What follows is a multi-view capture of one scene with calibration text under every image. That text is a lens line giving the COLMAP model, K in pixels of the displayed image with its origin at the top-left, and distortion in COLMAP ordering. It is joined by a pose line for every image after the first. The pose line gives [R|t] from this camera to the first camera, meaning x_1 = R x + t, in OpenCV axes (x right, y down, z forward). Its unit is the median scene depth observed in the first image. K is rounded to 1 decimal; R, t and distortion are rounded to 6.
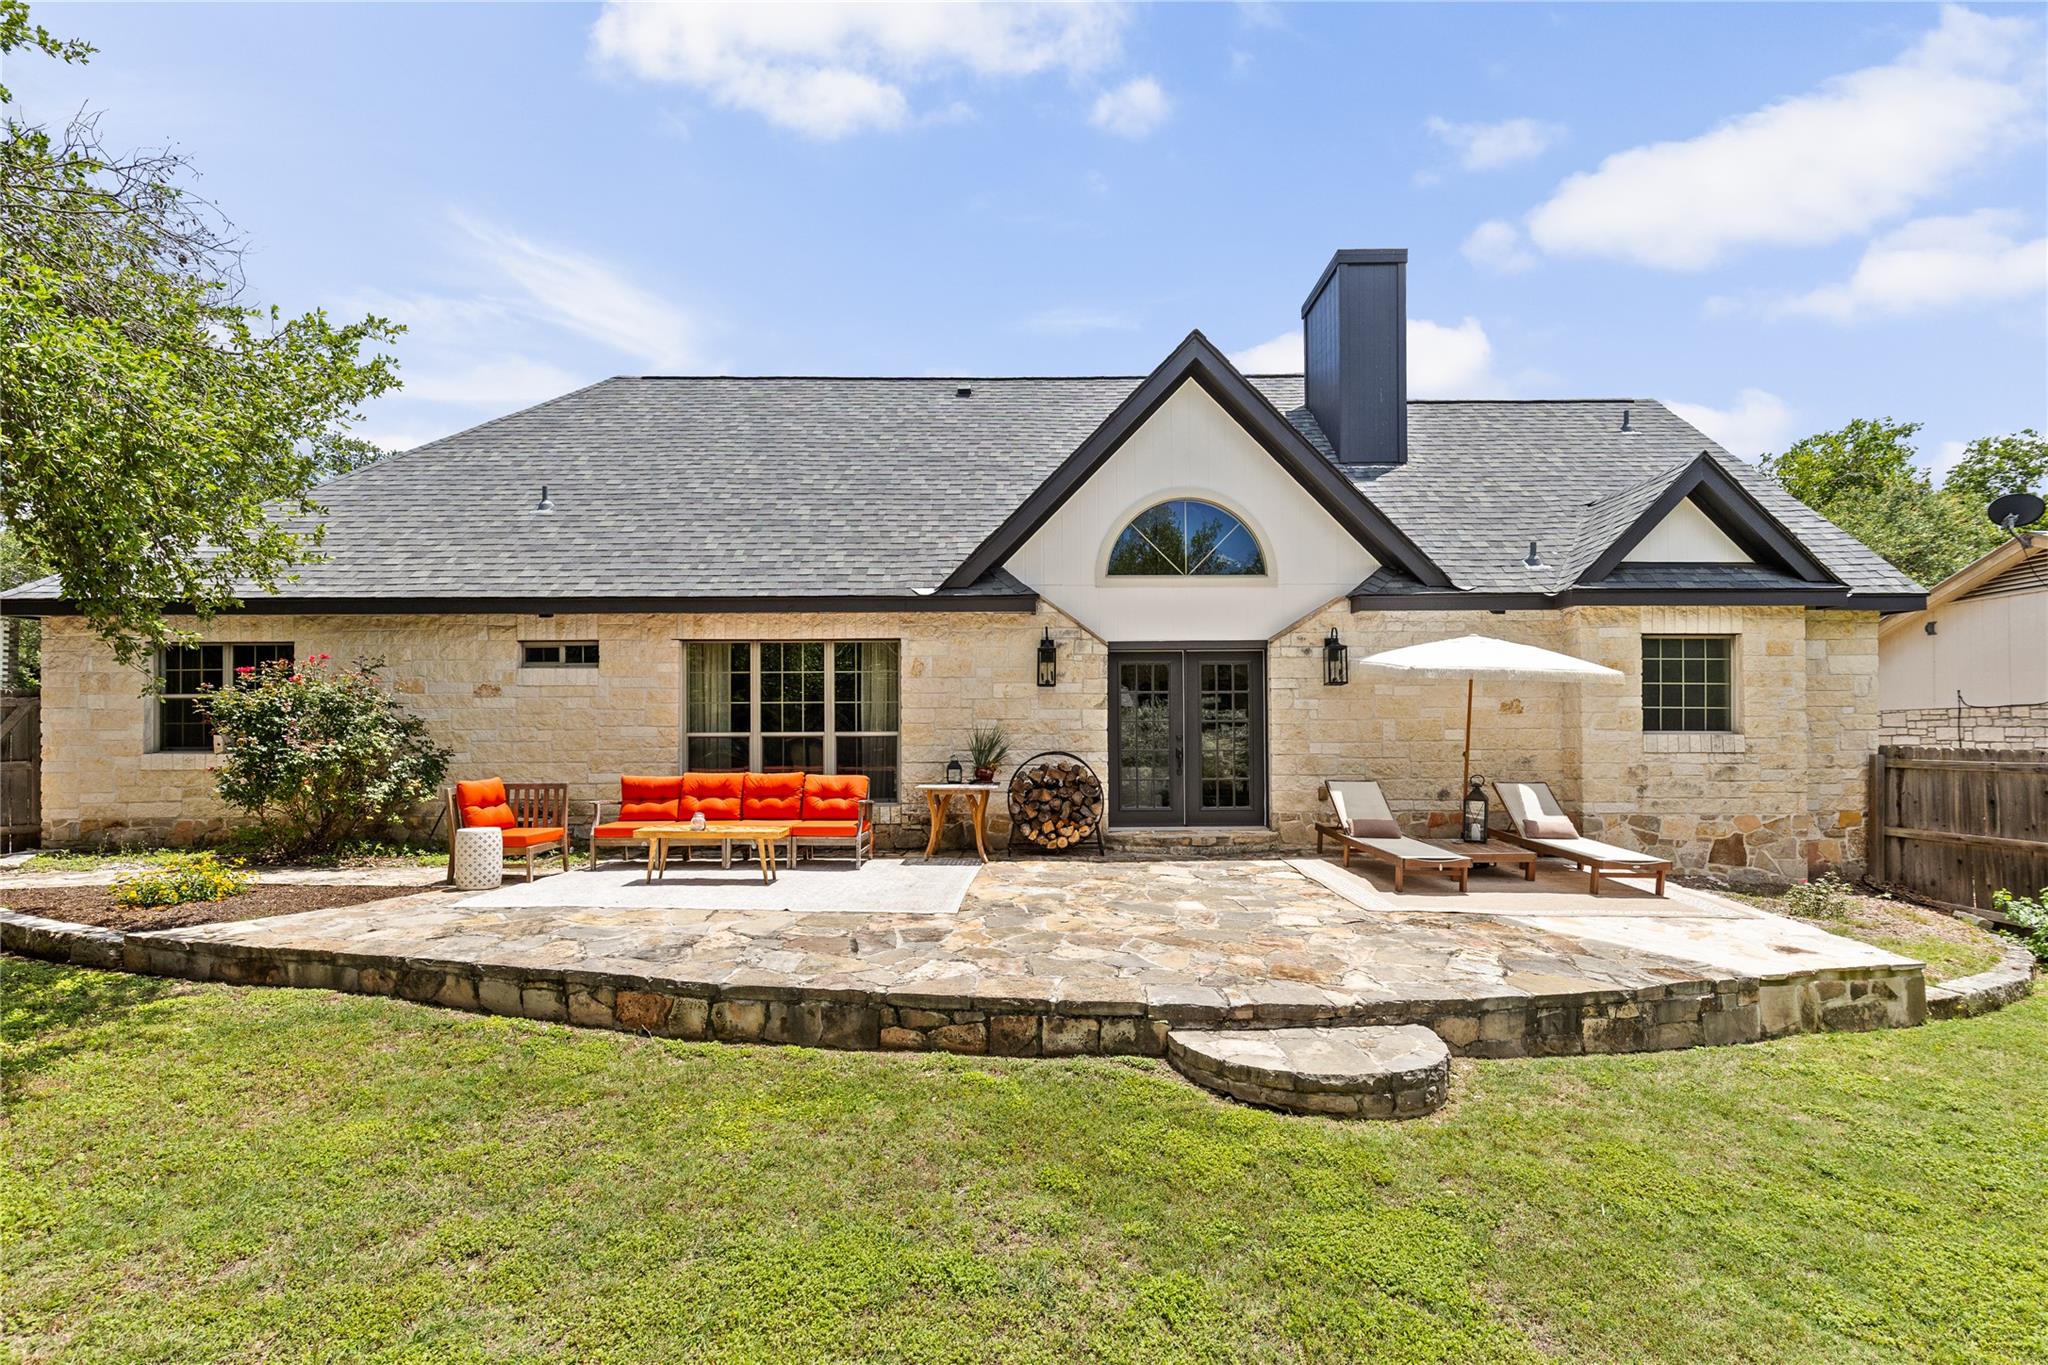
lens RADIAL K [[934.6, 0, 1022.3], [0, 934.6, 676.6], [0, 0, 1]] dist [0.006228, -0.000317]
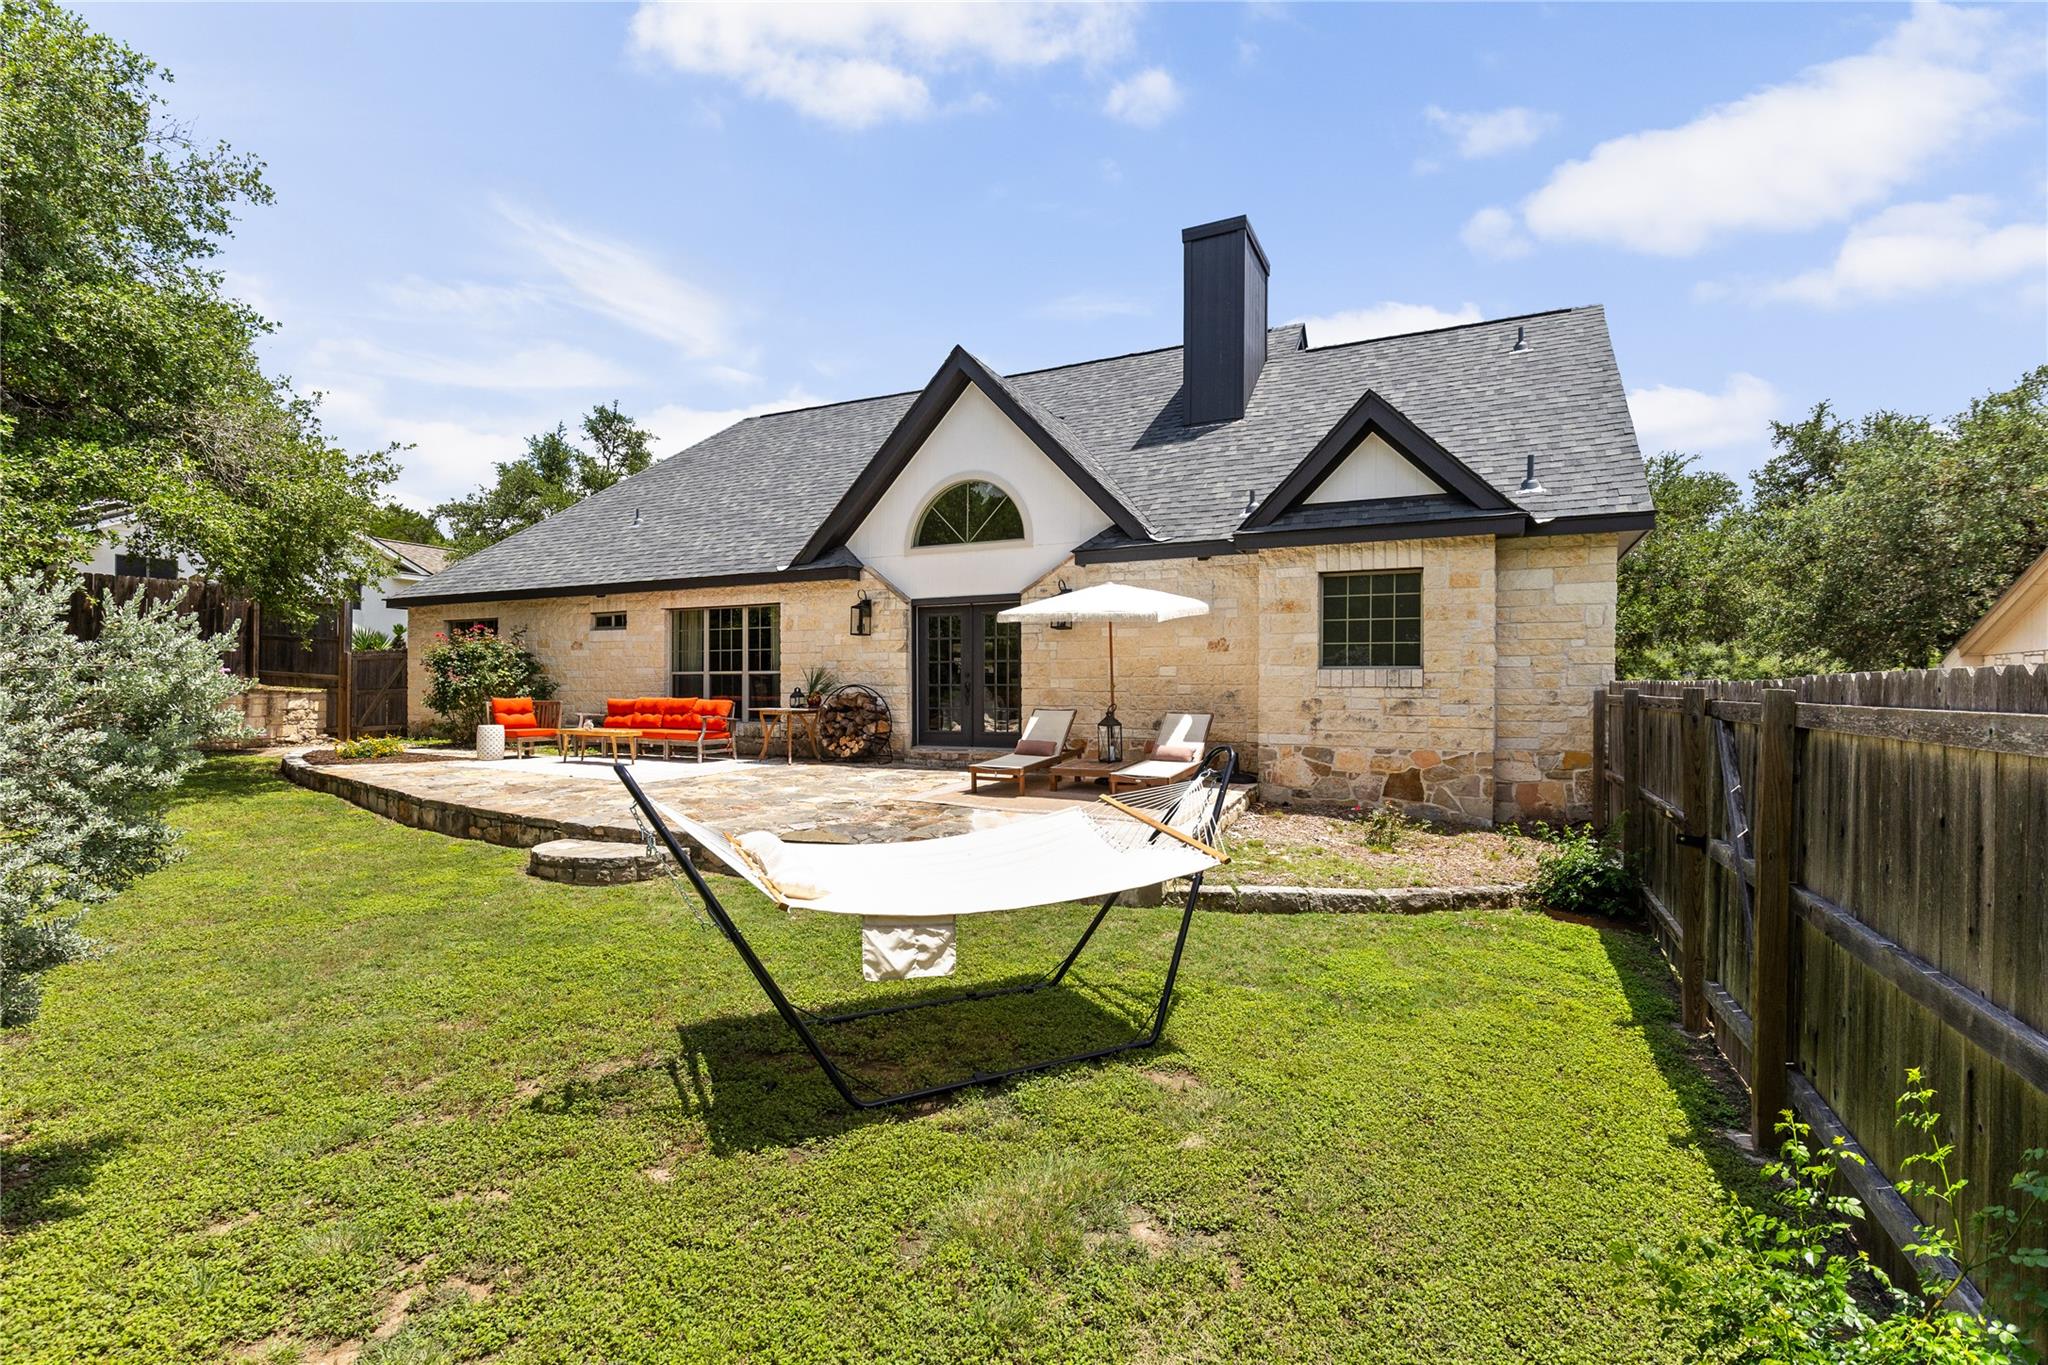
lens RADIAL K [[921.1, 0, 1025.0], [0, 921.1, 630.5], [0, 0, 1]] dist [0.007208, -0.000004]
pose [[0.896856, -0.023286, -0.441708, 0.809483], [0.021992, 0.999726, -0.008049, 0.019470], [0.441775, -0.002495, 0.897123, -0.058118]]
